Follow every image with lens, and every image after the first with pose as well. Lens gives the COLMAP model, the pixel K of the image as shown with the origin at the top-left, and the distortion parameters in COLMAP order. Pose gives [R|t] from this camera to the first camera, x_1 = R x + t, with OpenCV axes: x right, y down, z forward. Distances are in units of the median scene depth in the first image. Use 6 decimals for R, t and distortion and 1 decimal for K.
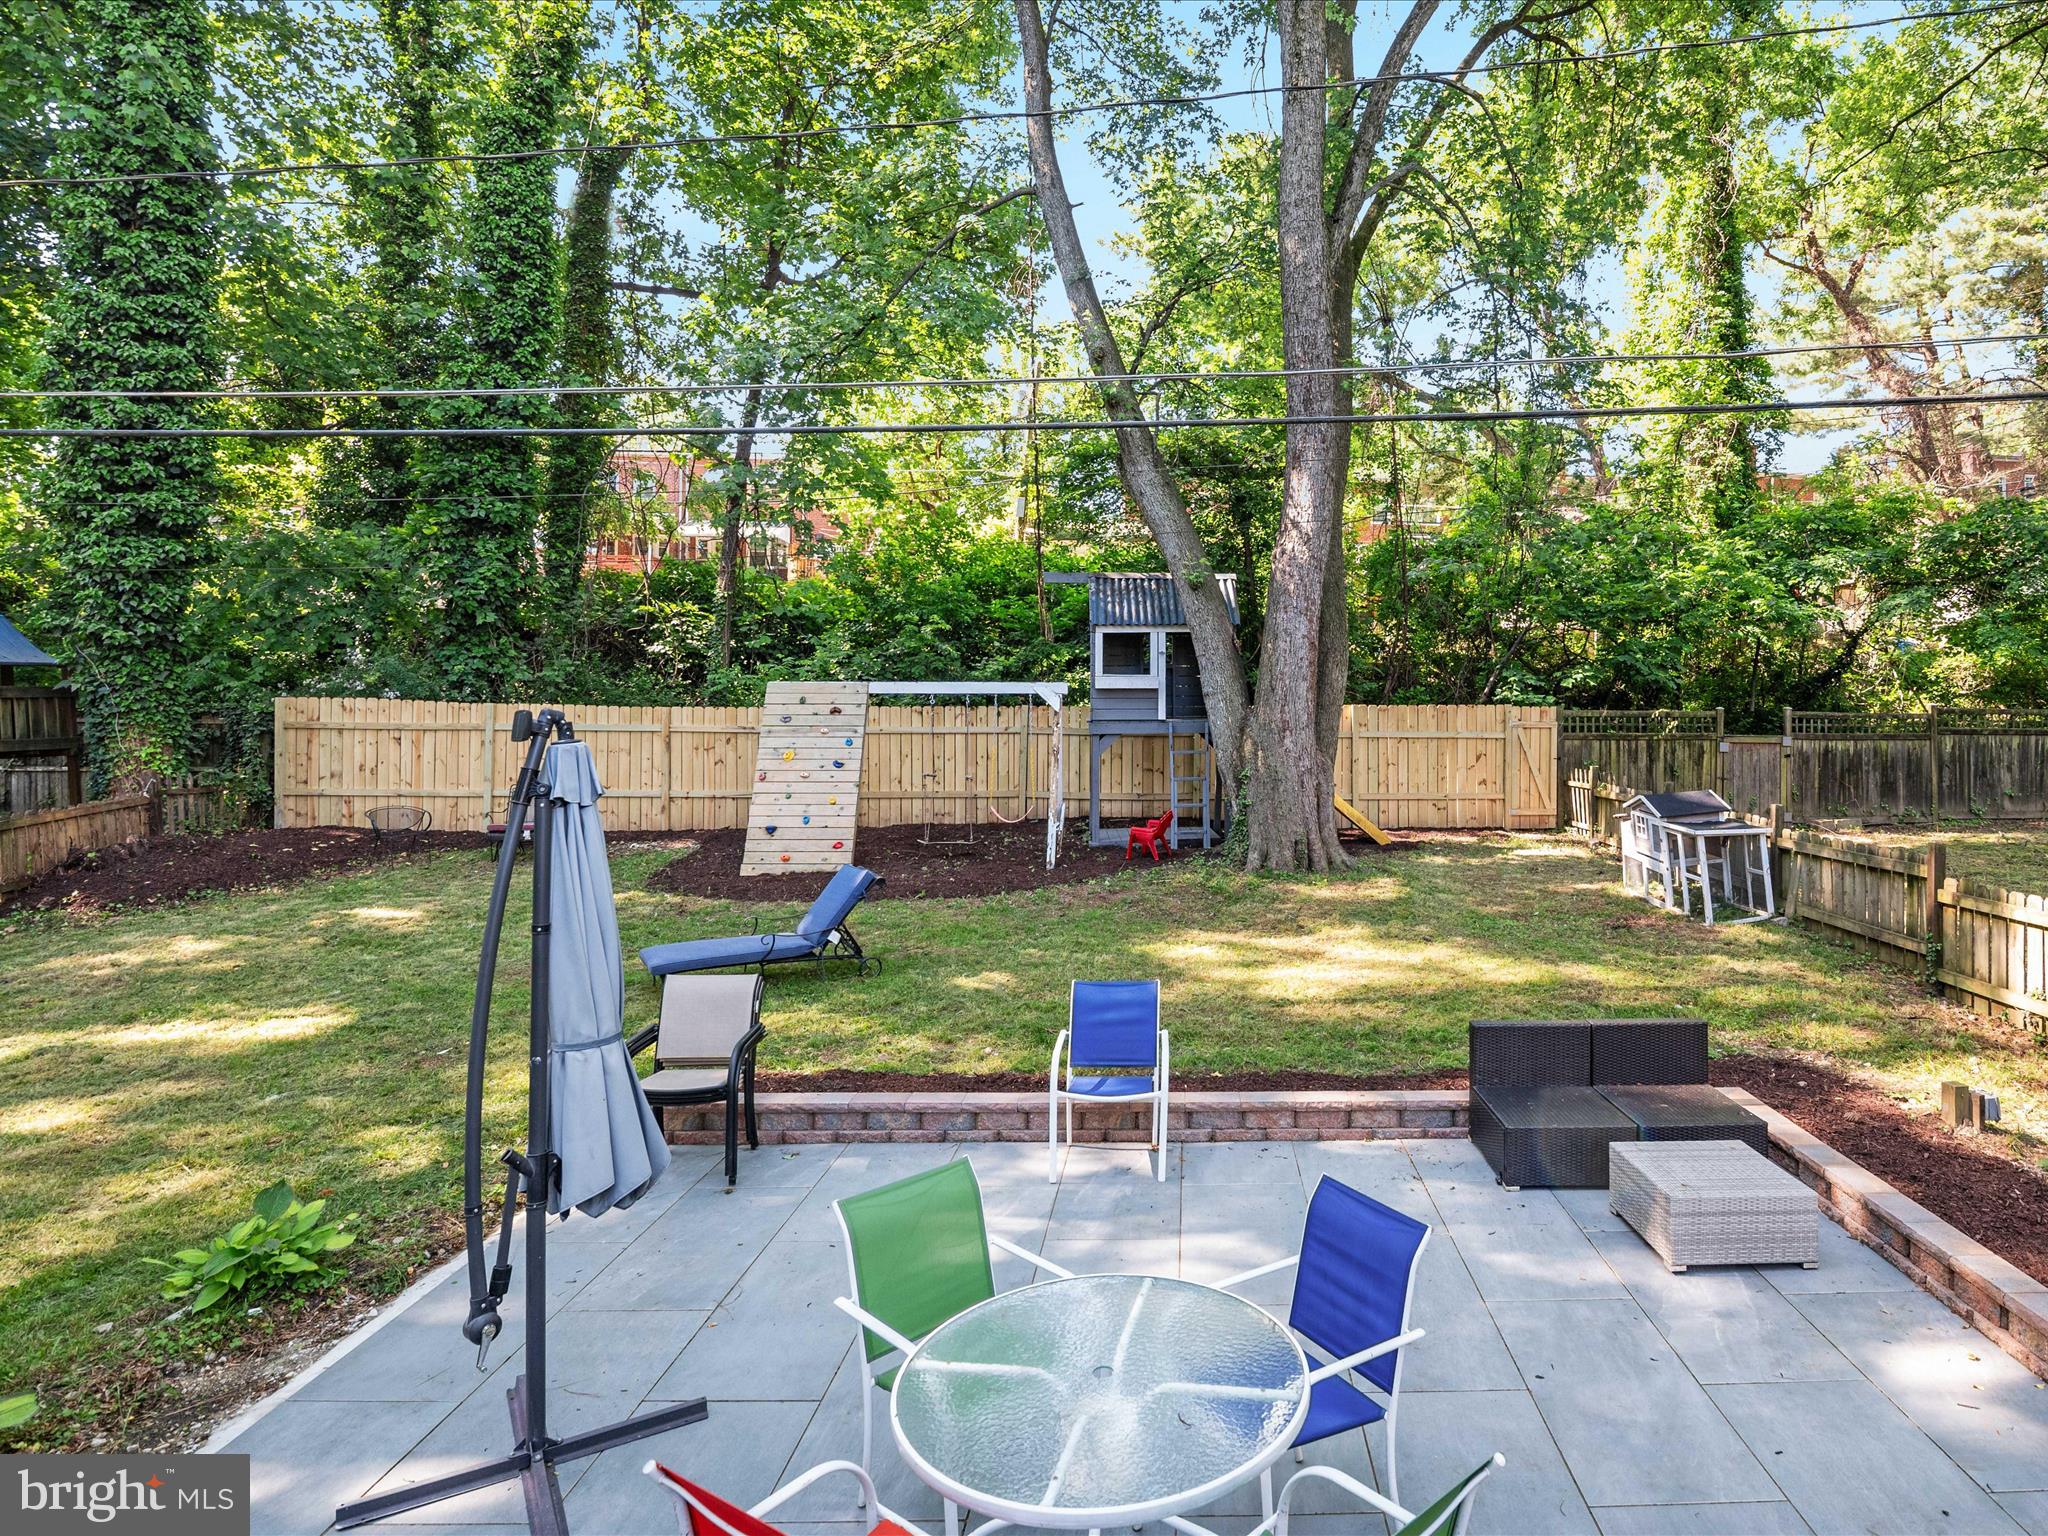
lens RADIAL K [[1175.0, 0, 1206.4], [0, 1175.0, 713.1], [0, 0, 1]] dist [-0.004979, -0.003151]
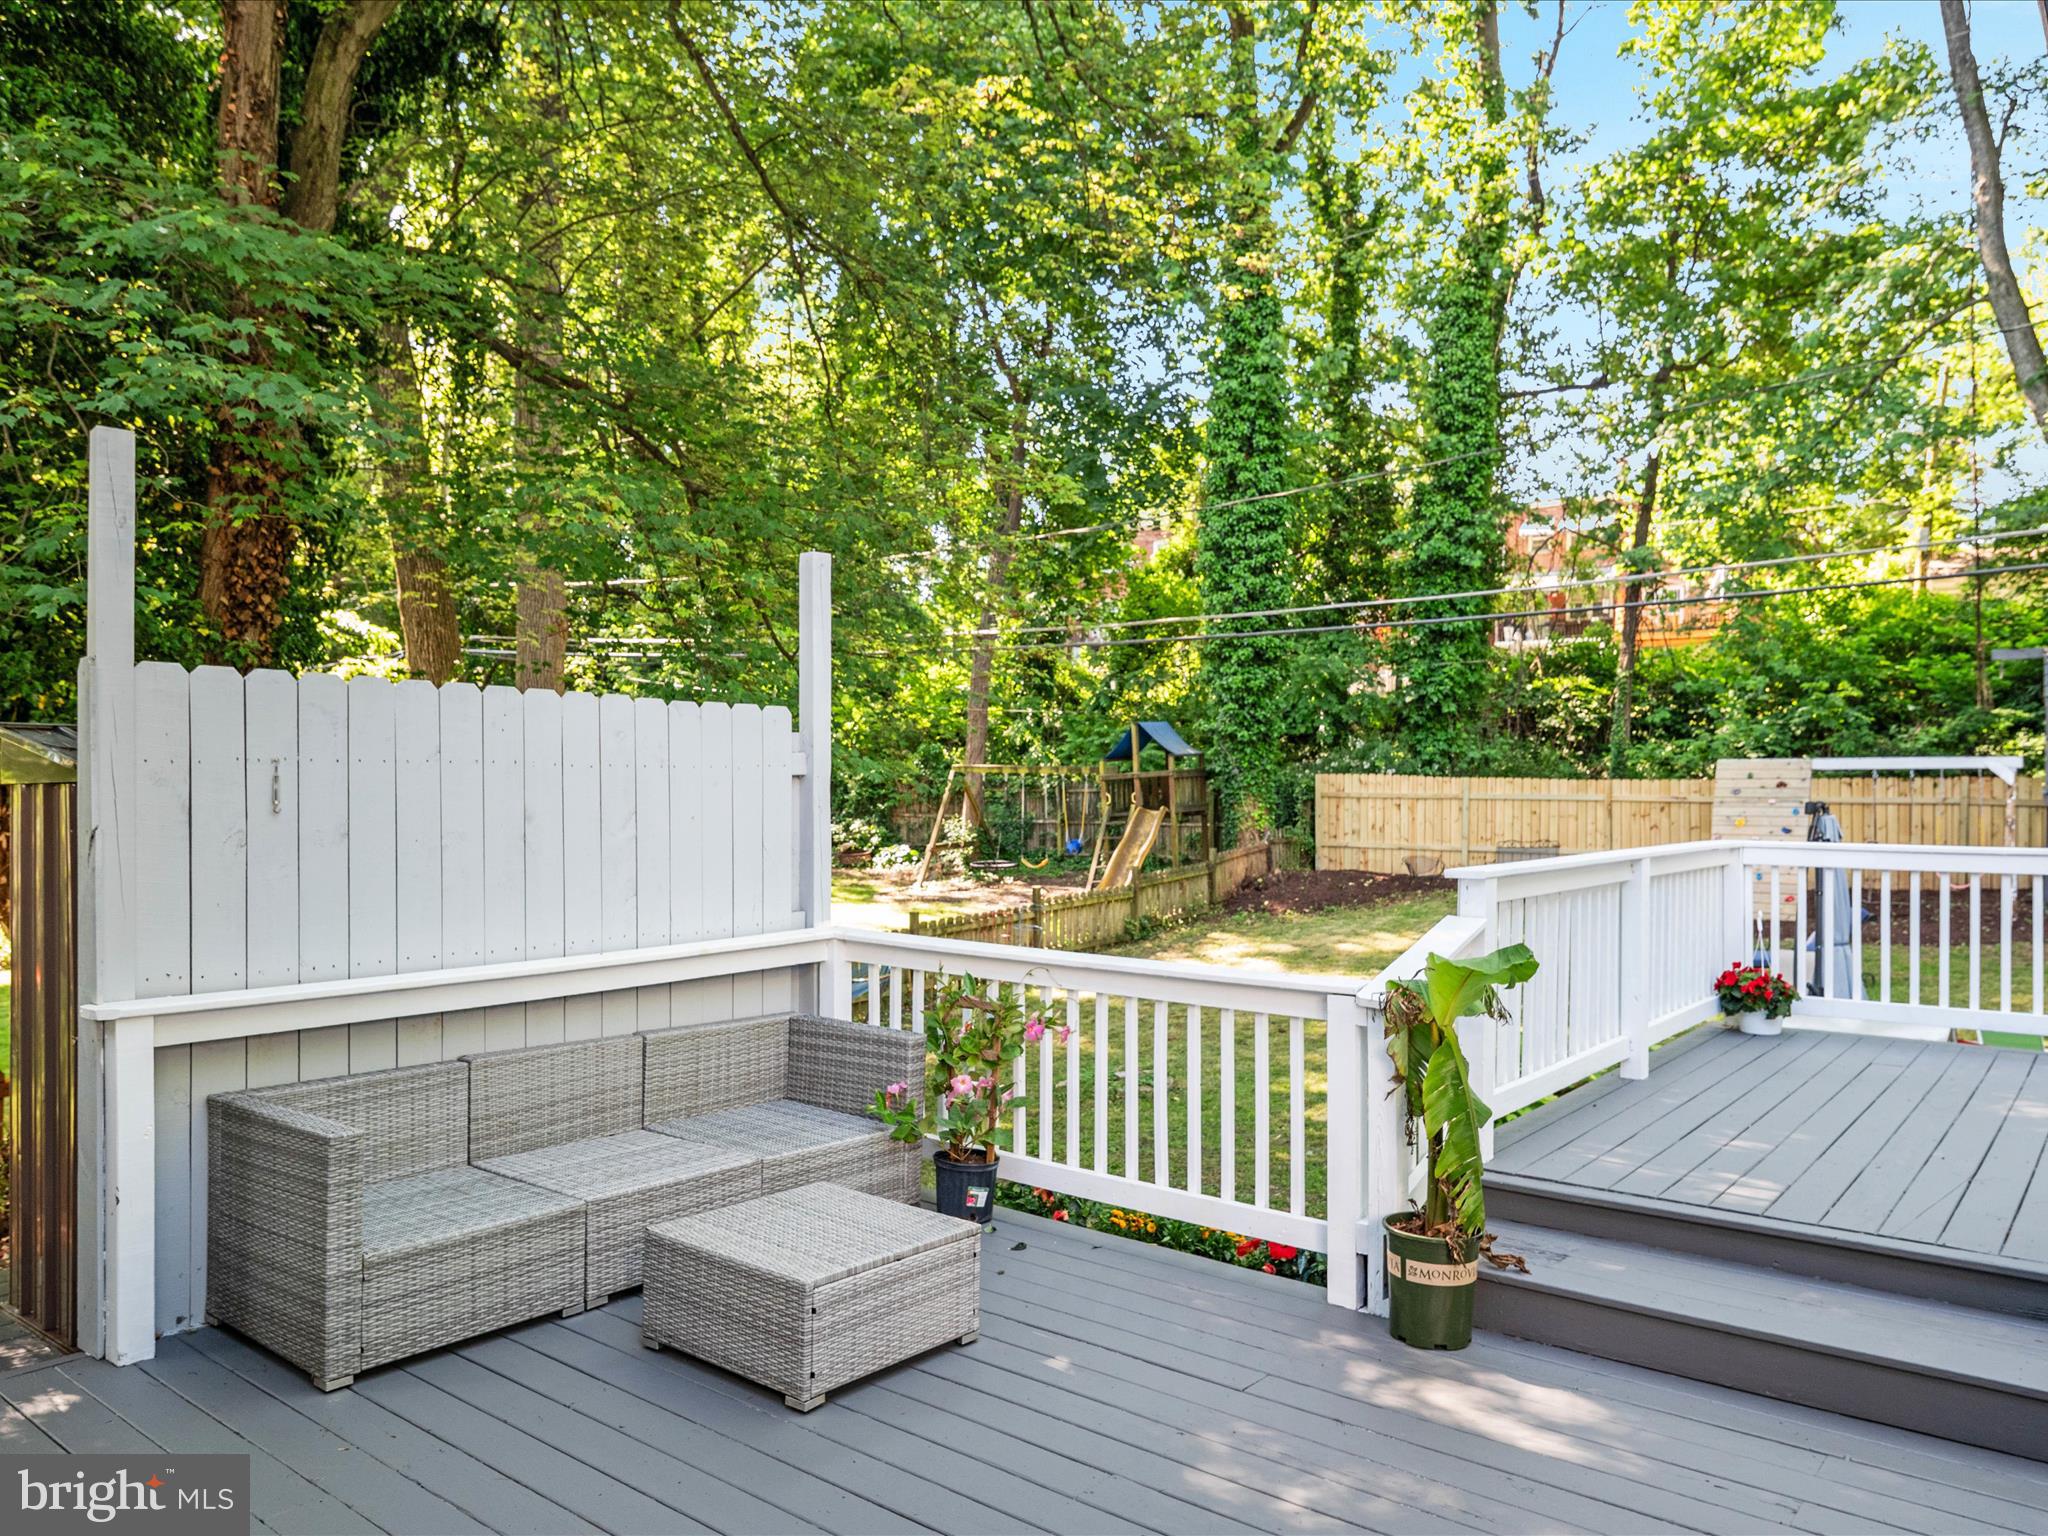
lens RADIAL K [[1440.5, 0, 1030.7], [0, 1440.5, 785.3], [0, 0, 1]] dist [0.000698, 0.000211]
pose [[0.773144, -0.002011, -0.634227, 0.012853], [0.008175, 0.999944, 0.006795, -0.014799], [0.634178, -0.010438, 0.773117, -0.509448]]
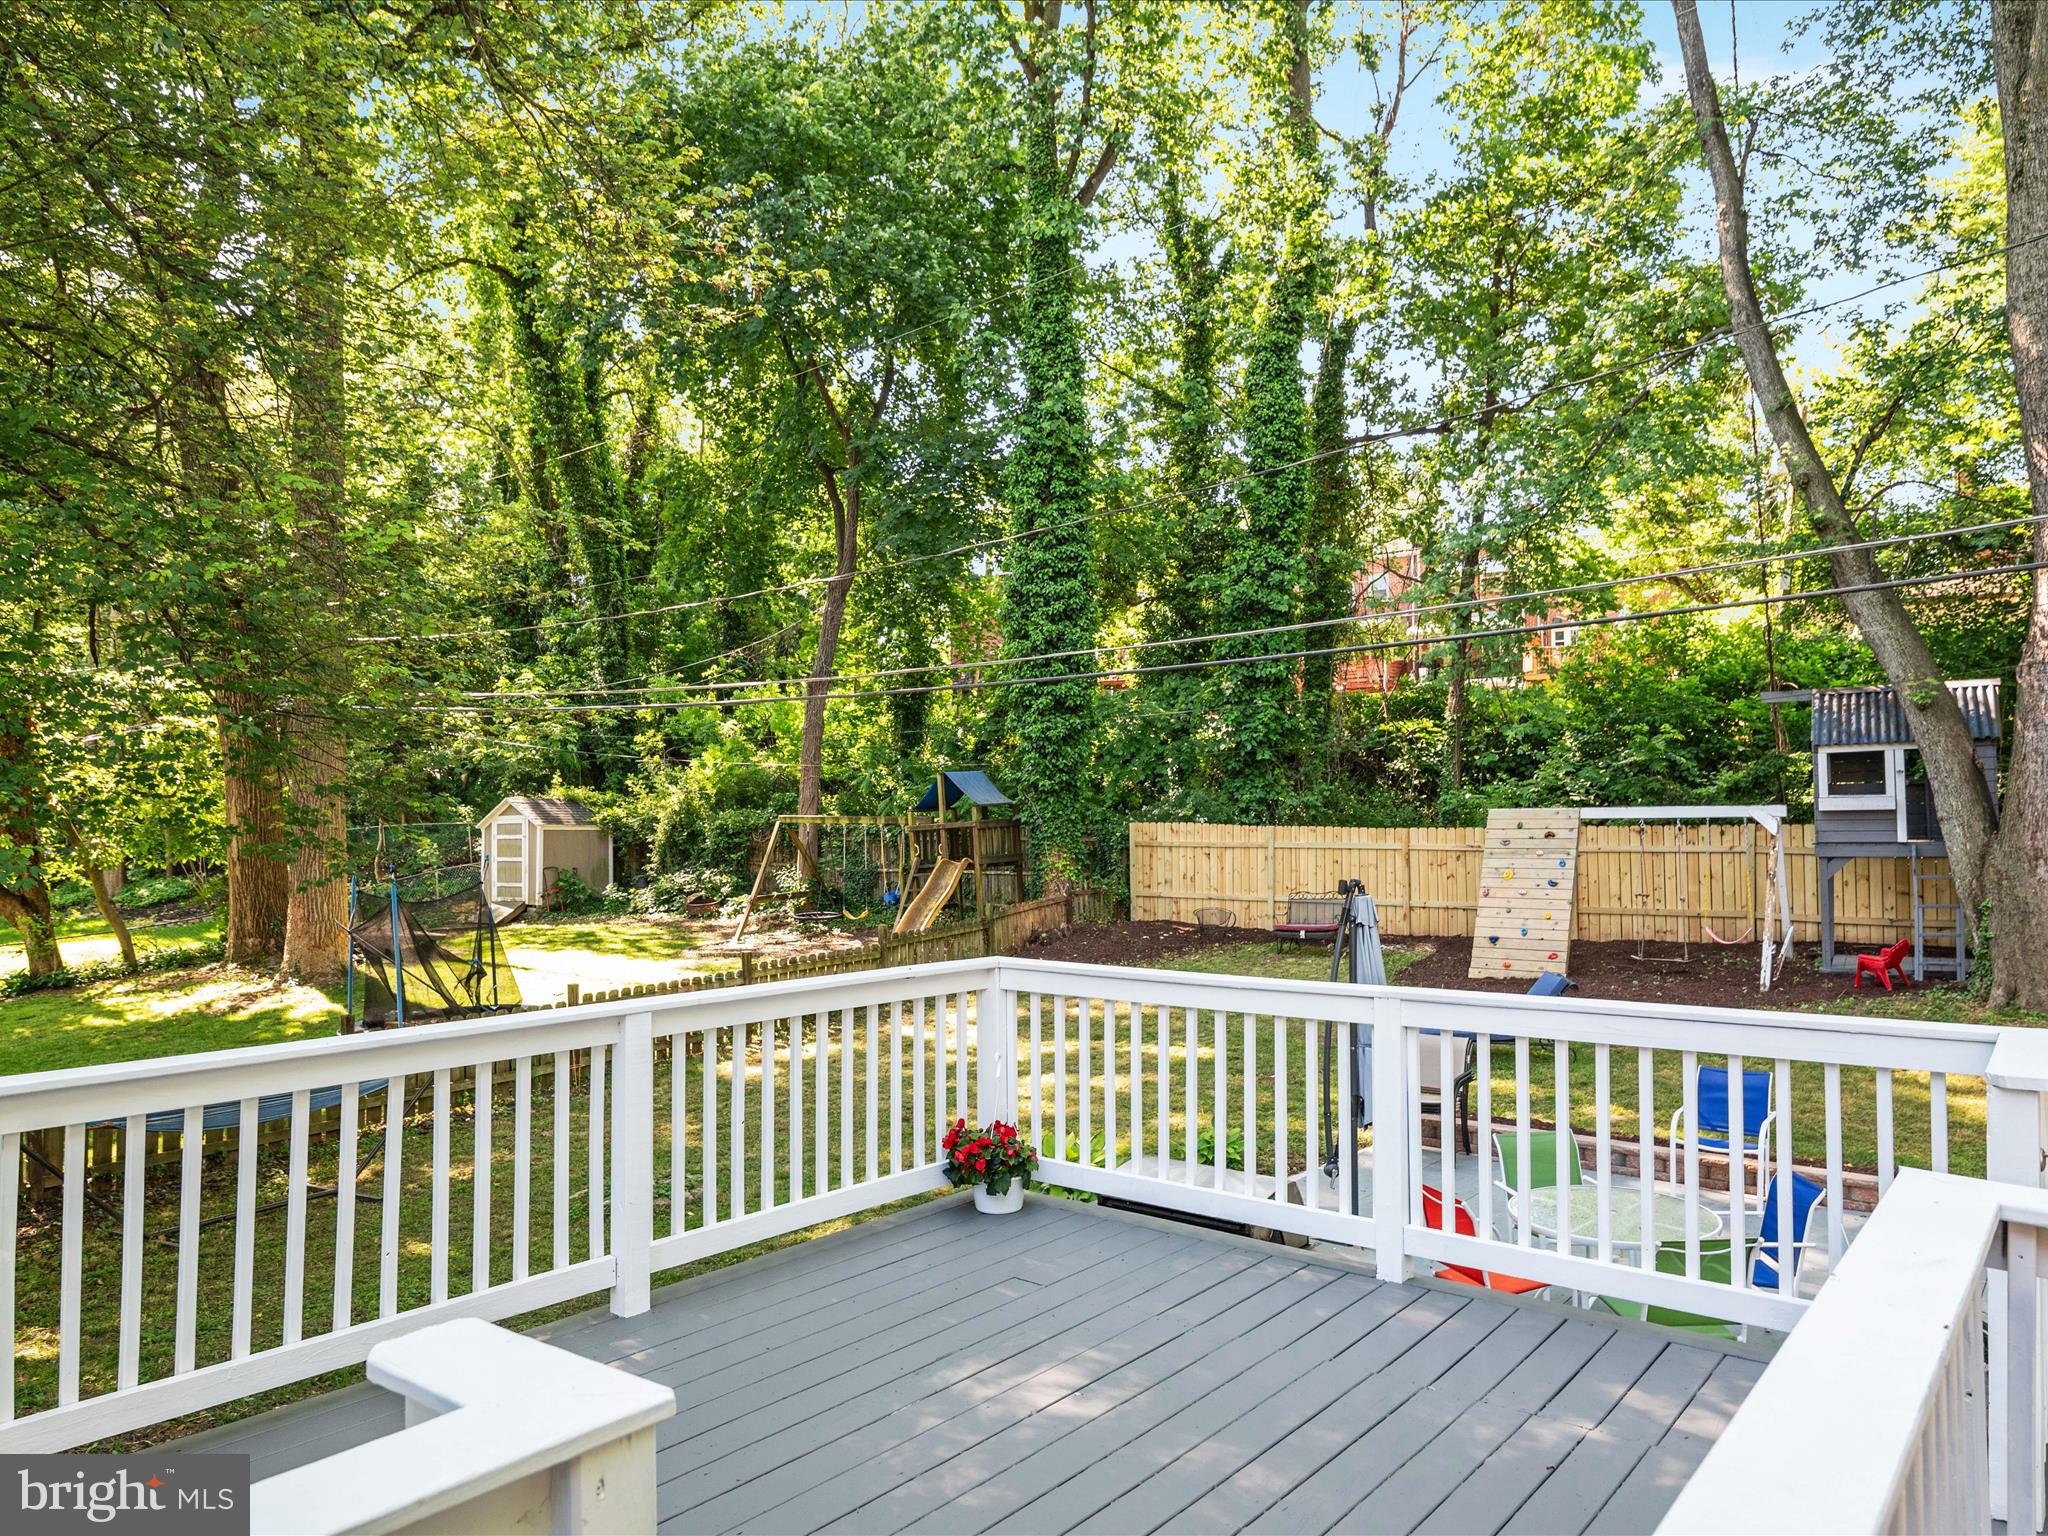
lens RADIAL K [[1359.2, 0, 1024.5], [0, 1359.2, 776.4], [0, 0, 1]] dist [-0.003155, -0.001354]
pose [[0.762053, -0.029630, -0.646836, 0.123068], [0.017032, 0.999524, -0.025720, -0.028917], [0.647290, 0.008583, 0.762195, -0.267797]]
